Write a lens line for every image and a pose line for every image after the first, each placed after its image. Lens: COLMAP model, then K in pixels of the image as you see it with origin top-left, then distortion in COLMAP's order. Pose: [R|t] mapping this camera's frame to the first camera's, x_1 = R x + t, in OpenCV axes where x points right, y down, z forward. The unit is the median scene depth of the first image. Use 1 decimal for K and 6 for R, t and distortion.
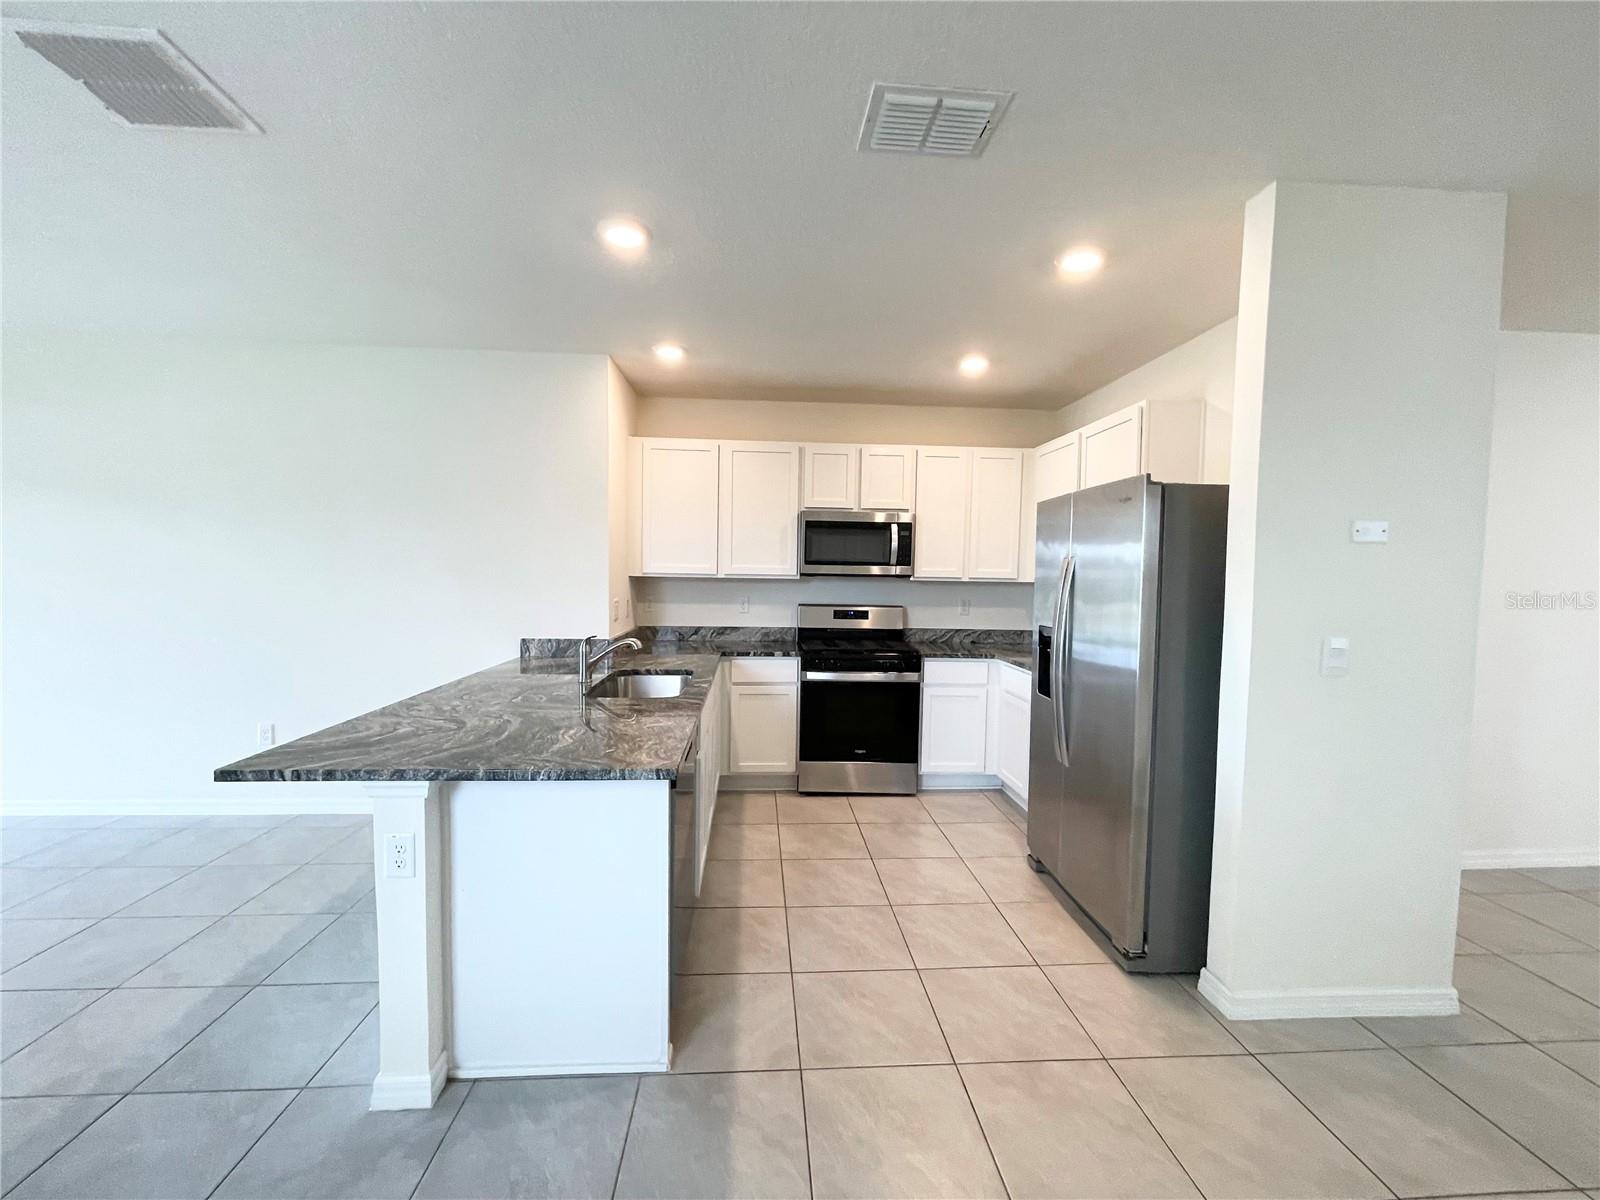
lens RADIAL K [[647.8, 0, 797.4], [0, 647.8, 602.2], [0, 0, 1]] dist [0.000028, 0.000674]
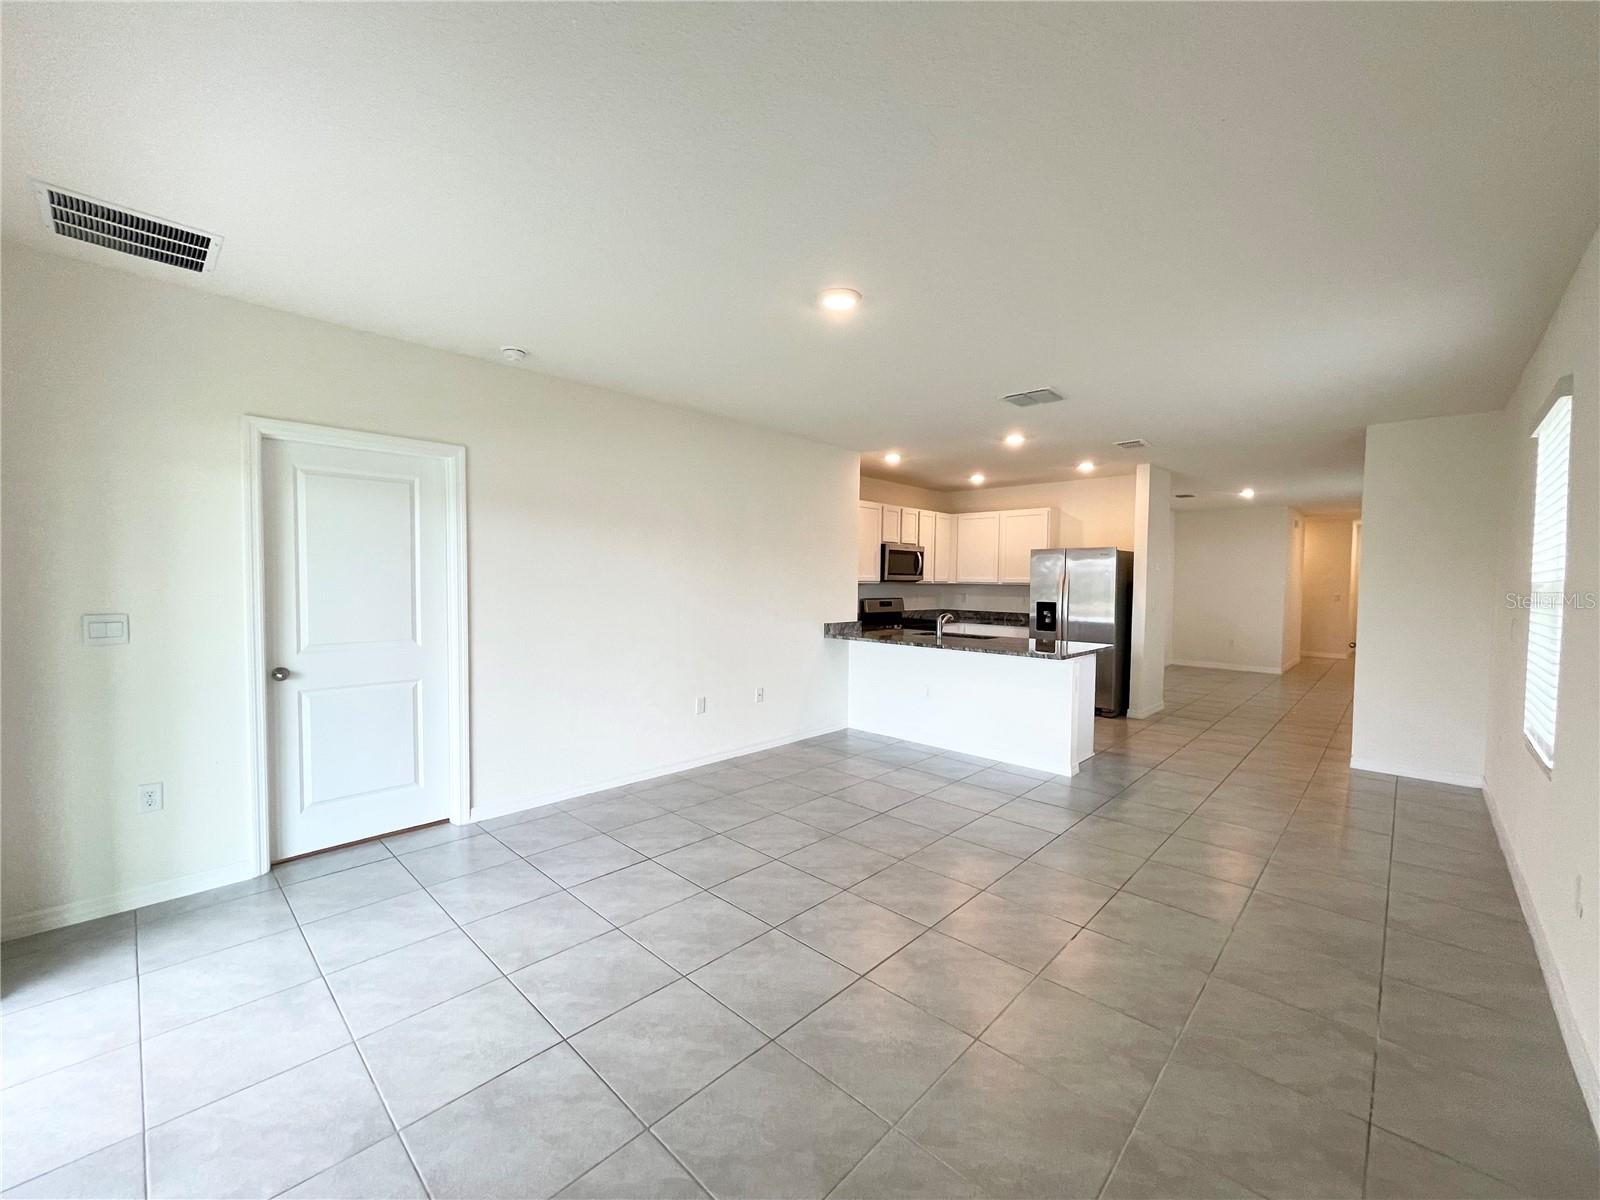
lens RADIAL K [[647.8, 0, 797.4], [0, 647.8, 602.2], [0, 0, 1]] dist [0.000028, 0.000674]
pose [[0.732502, -0.032717, 0.679978, -1.558947], [0.032985, 0.999377, 0.012551, -0.017684], [-0.679965, 0.013236, 0.733125, -0.113196]]
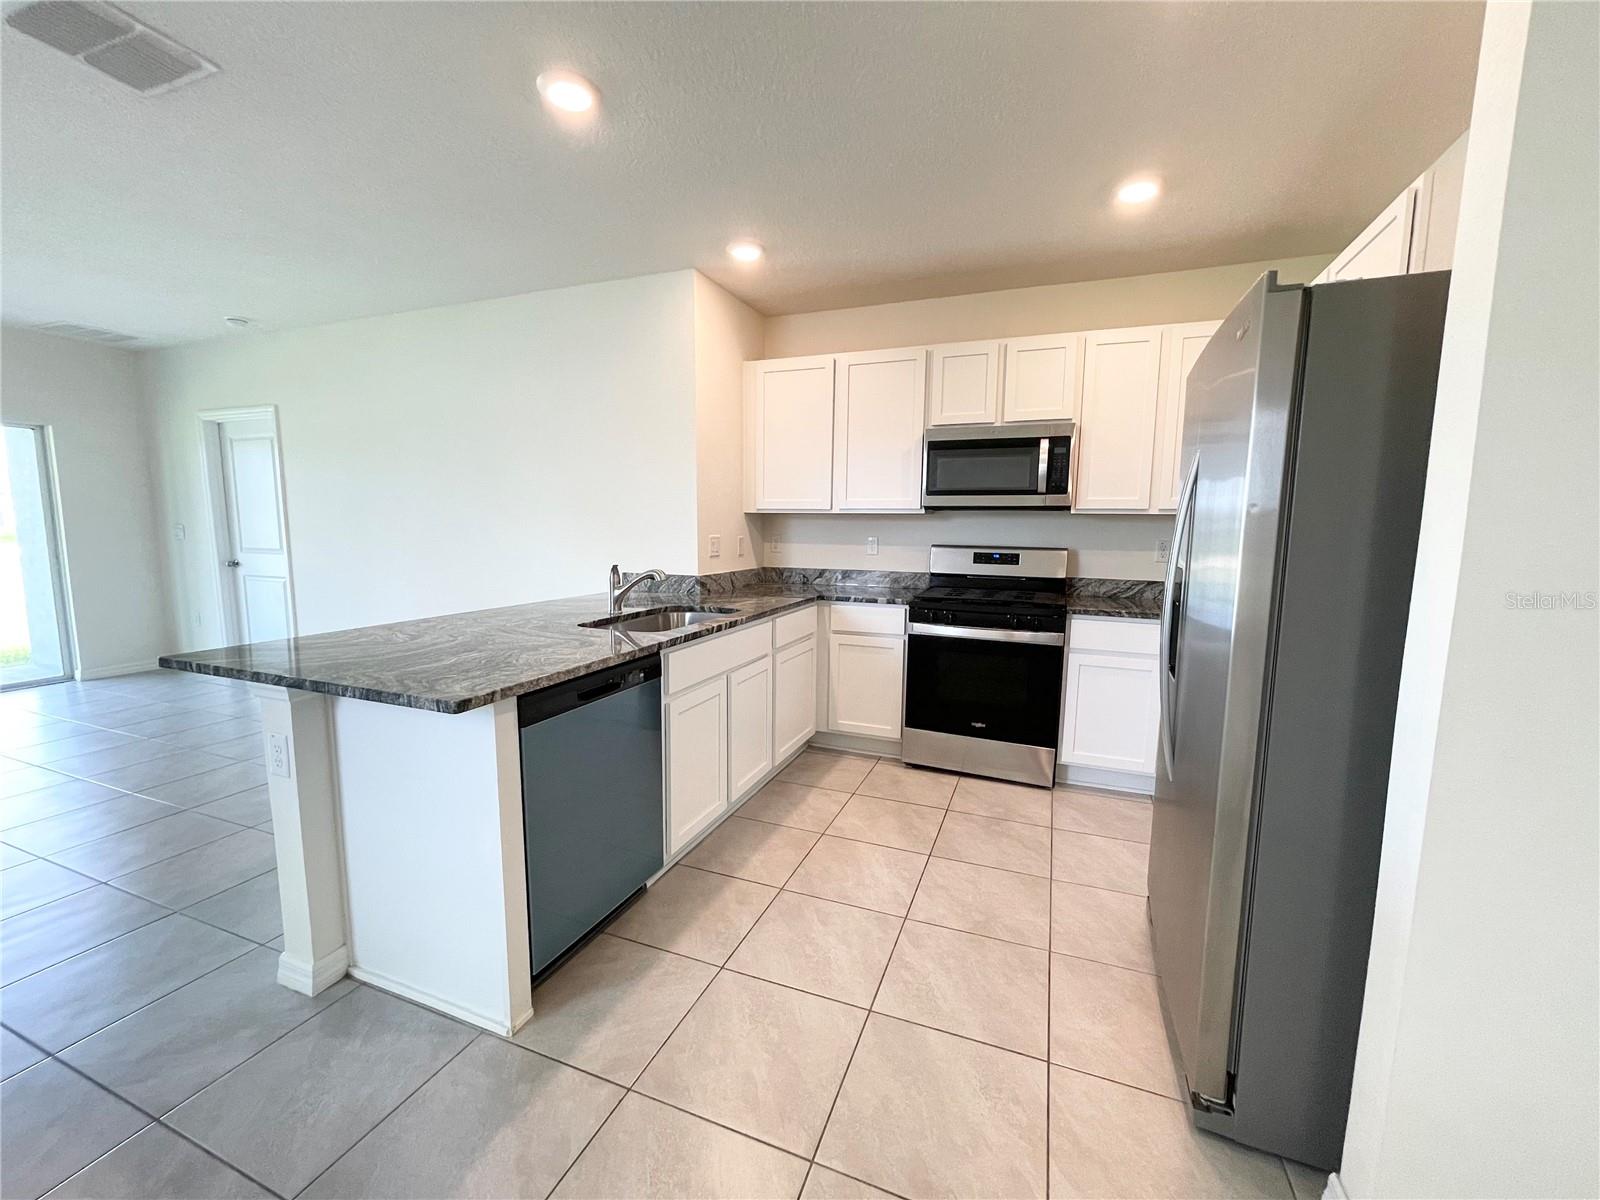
lens RADIAL K [[647.8, 0, 797.4], [0, 647.8, 602.2], [0, 0, 1]] dist [0.000028, 0.000674]
pose [[0.903069, 0.045309, -0.427099, 0.258906], [-0.017455, 0.997470, 0.068910, 0.028057], [0.429140, -0.054775, 0.901575, 0.199042]]
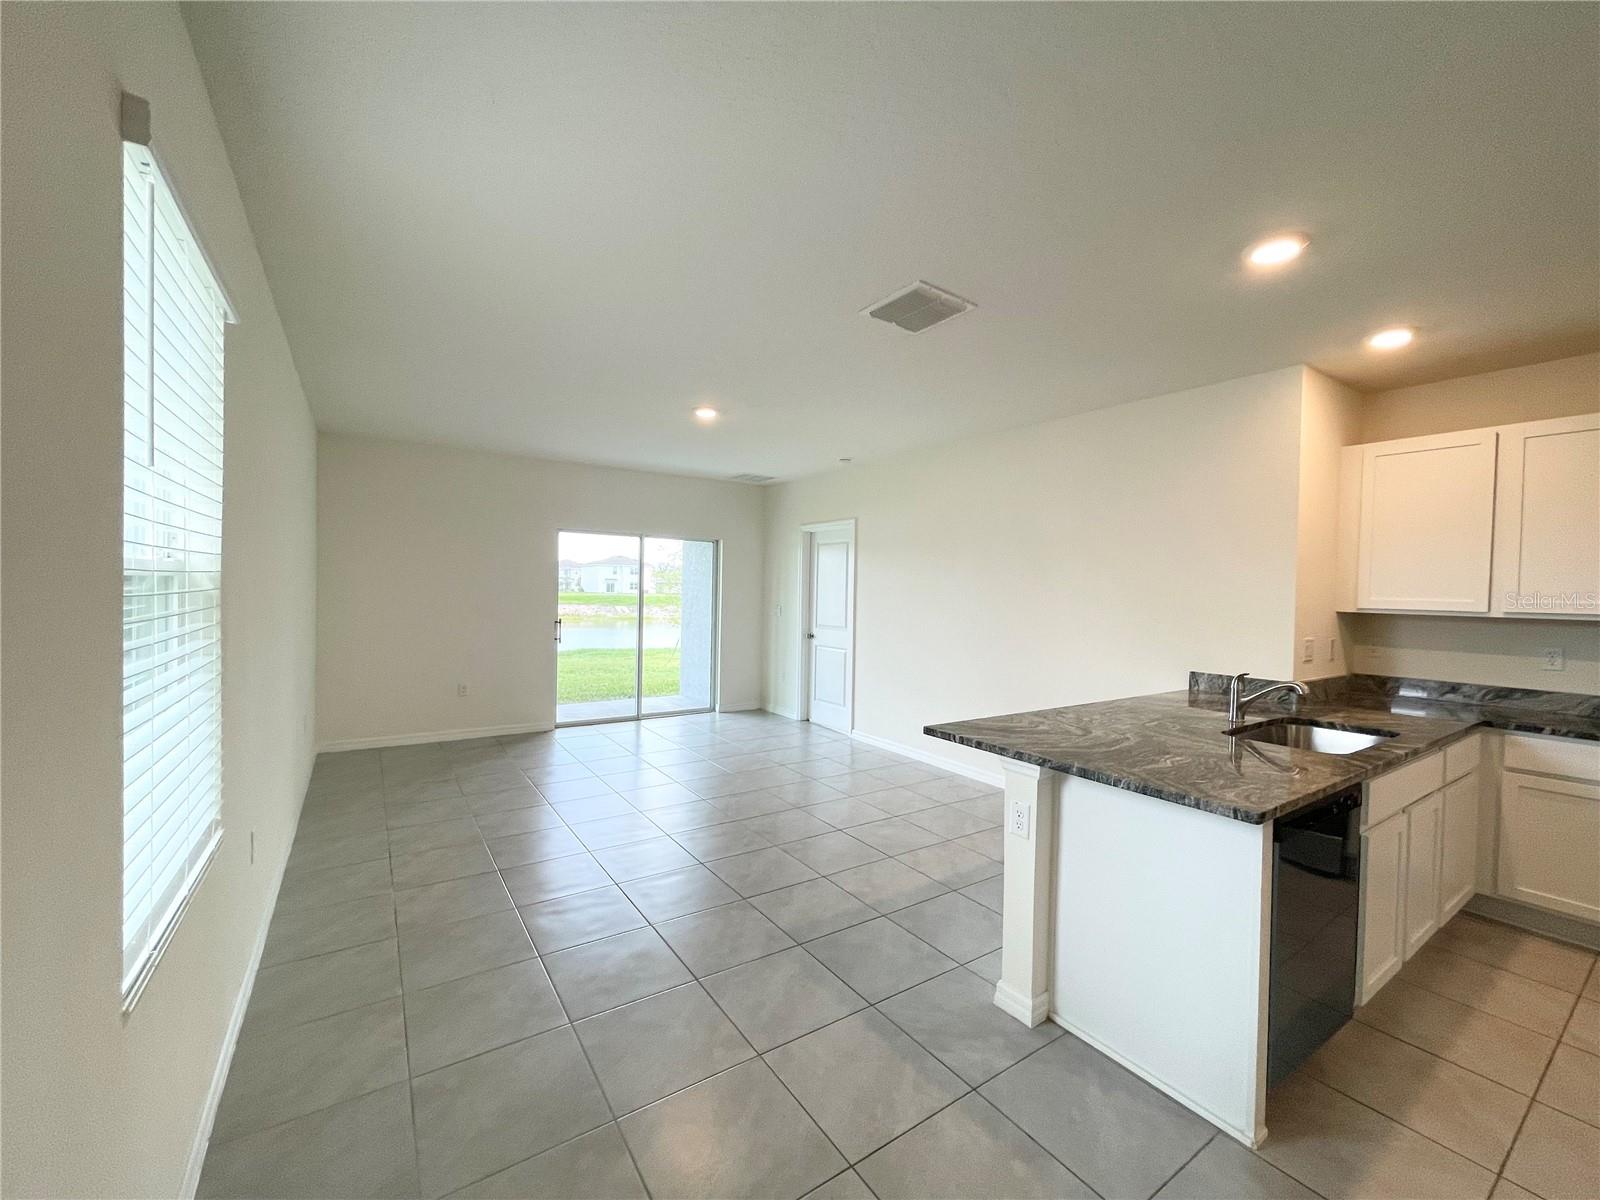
lens RADIAL K [[647.8, 0, 797.4], [0, 647.8, 602.2], [0, 0, 1]] dist [0.000028, 0.000674]
pose [[0.505302, 0.012647, -0.862850, 0.129149], [-0.055845, 0.998276, -0.018072, 0.001655], [0.861133, 0.057318, 0.505138, -0.032927]]
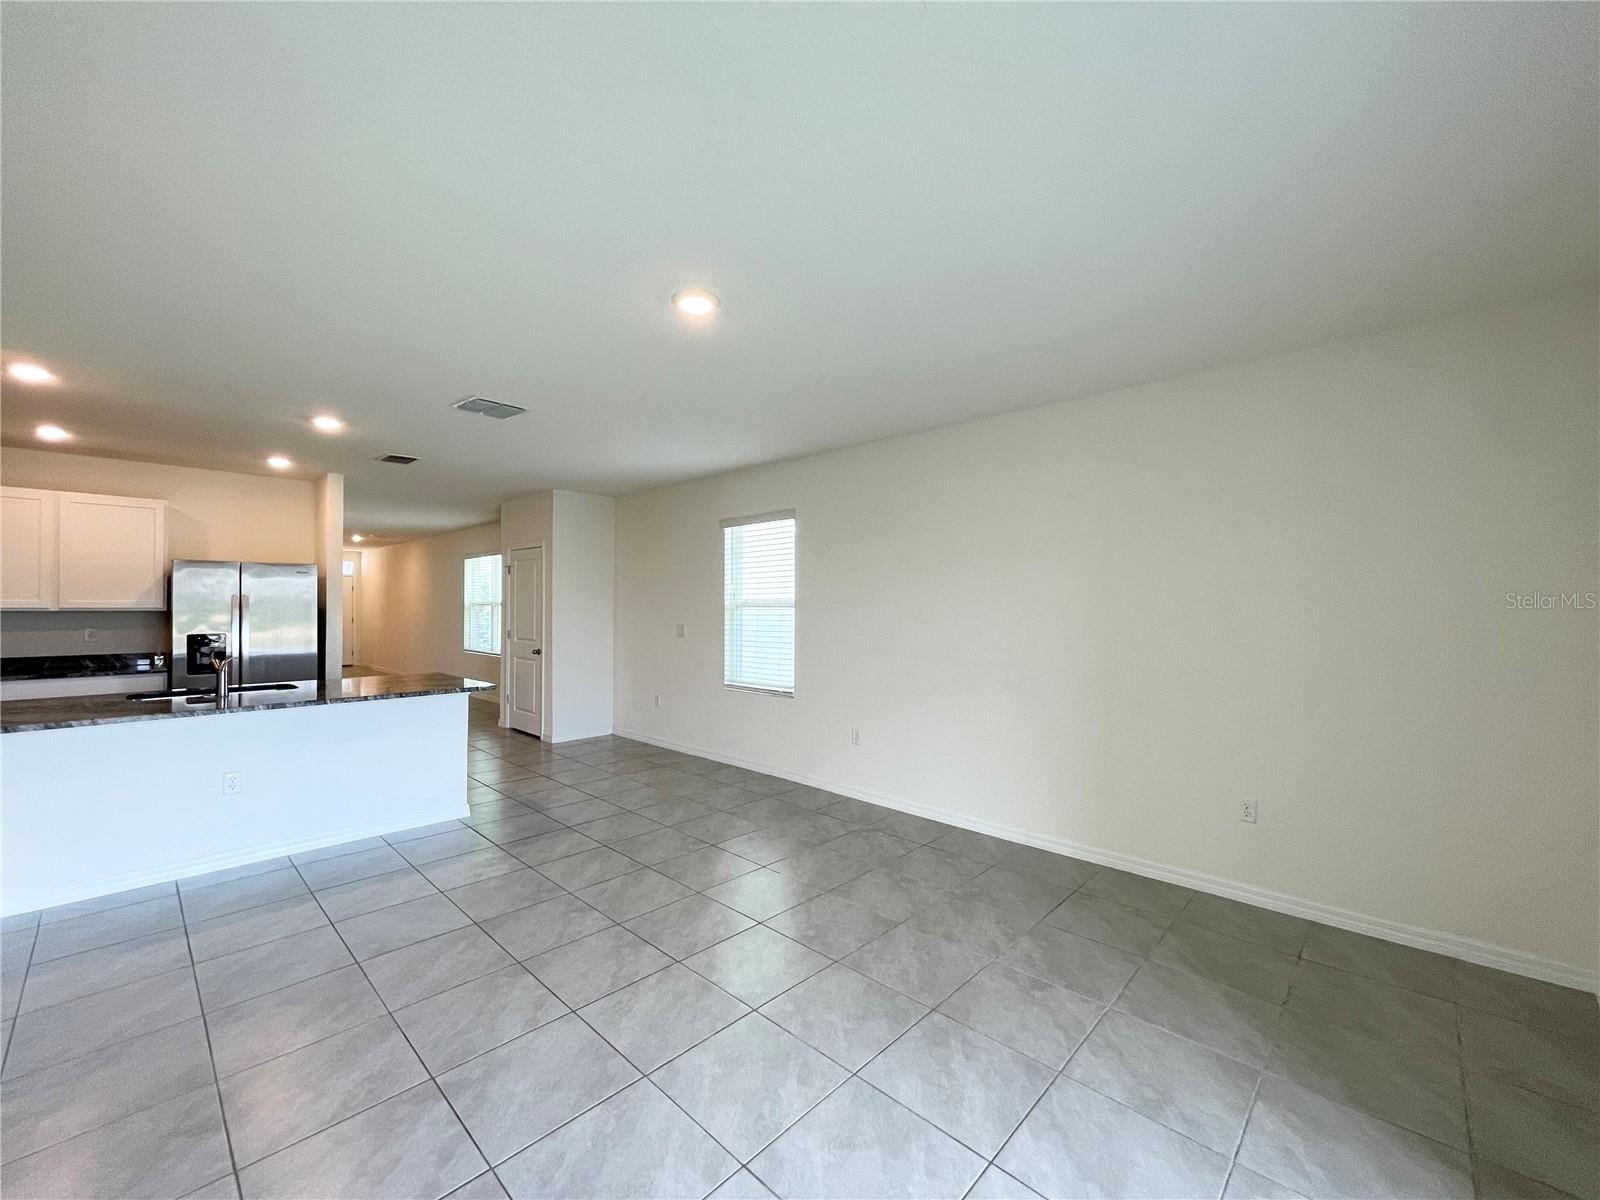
lens RADIAL K [[647.8, 0, 797.4], [0, 647.8, 602.2], [0, 0, 1]] dist [0.000028, 0.000674]
pose [[-0.678084, -0.014712, 0.734837, -1.581721], [0.021240, 0.998990, 0.039599, -0.066003], [-0.734678, 0.042460, -0.677086, 0.809304]]
